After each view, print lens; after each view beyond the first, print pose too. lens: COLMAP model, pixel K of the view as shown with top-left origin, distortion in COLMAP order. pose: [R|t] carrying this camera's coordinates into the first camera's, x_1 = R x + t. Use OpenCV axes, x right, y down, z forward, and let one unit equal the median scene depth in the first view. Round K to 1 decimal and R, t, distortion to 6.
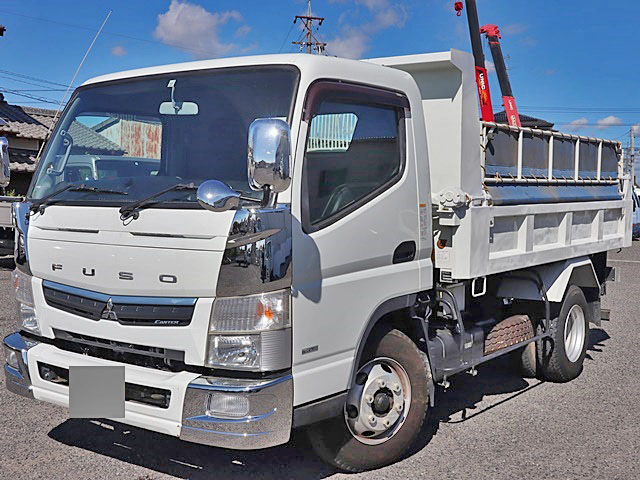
lens RADIAL K [[812.8, 0, 318.1], [0, 812.8, 239.1], [0, 0, 1]] dist [0.050546, 0.000000]
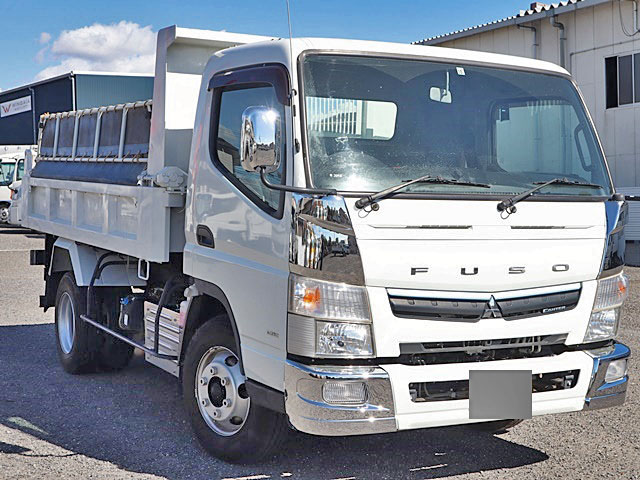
lens RADIAL K [[921.7, 0, 321.0], [0, 921.7, 236.8], [0, 0, 1]] dist [0.176952, 0.000000]
pose [[0.416284, -0.055279, 0.907553, -1.356173], [0.023365, 0.998471, 0.050099, -0.057541], [-0.908934, 0.000349, 0.416939, 0.743923]]
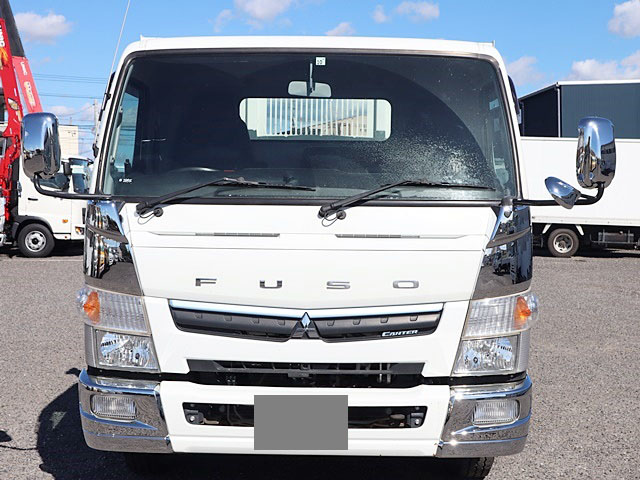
lens RADIAL K [[921.7, 0, 321.7], [0, 921.7, 239.8], [0, 0, 1]] dist [0.176952, 0.000000]
pose [[0.805067, -0.041068, 0.591761, -0.825298], [0.030690, 0.999148, 0.027588, -0.030498], [-0.592390, -0.004049, 0.805641, 0.221819]]
